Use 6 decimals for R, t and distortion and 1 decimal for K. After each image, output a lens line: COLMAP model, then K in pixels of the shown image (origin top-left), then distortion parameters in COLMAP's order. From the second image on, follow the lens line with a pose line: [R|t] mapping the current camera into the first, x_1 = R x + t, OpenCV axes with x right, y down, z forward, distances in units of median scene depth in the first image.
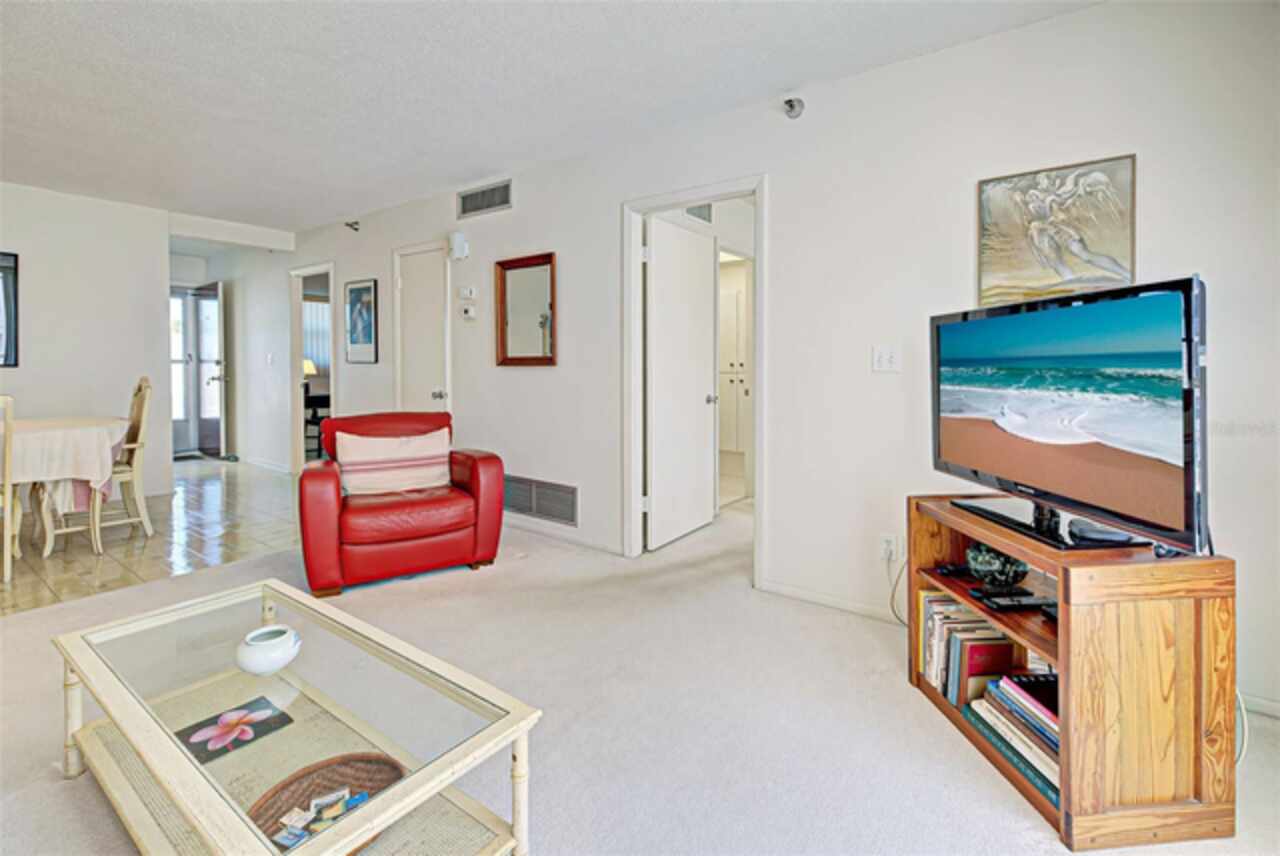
lens RADIAL K [[562.2, 0, 665.8], [0, 562.2, 369.9], [0, 0, 1]] dist [0.001768, -0.004613]
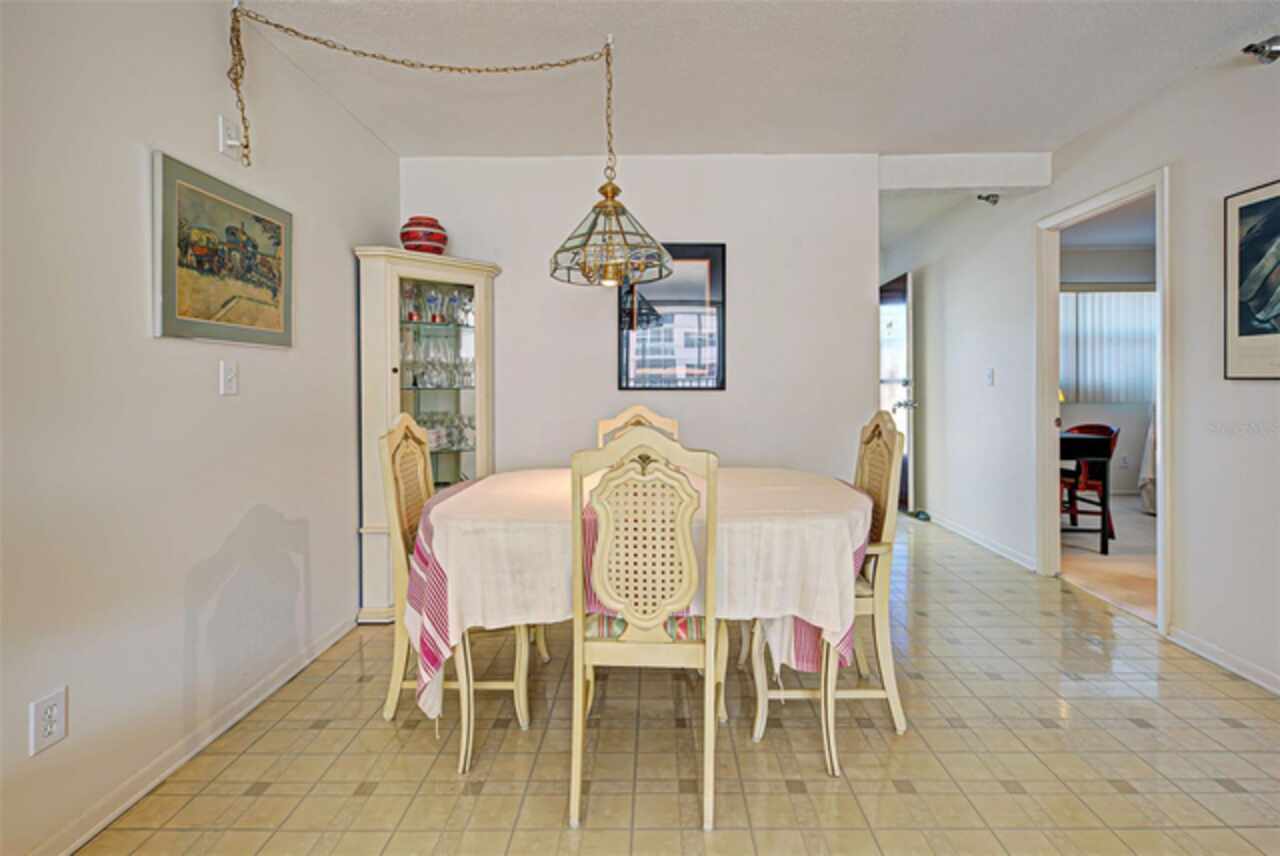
lens RADIAL K [[588.8, 0, 675.3], [0, 588.8, 387.7], [0, 0, 1]] dist [0.001011, 0.000093]
pose [[0.587046, -0.001966, -0.809551, -0.671920], [-0.000142, 0.999997, -0.002531, -0.009526], [0.809554, 0.001601, 0.587044, 0.580944]]
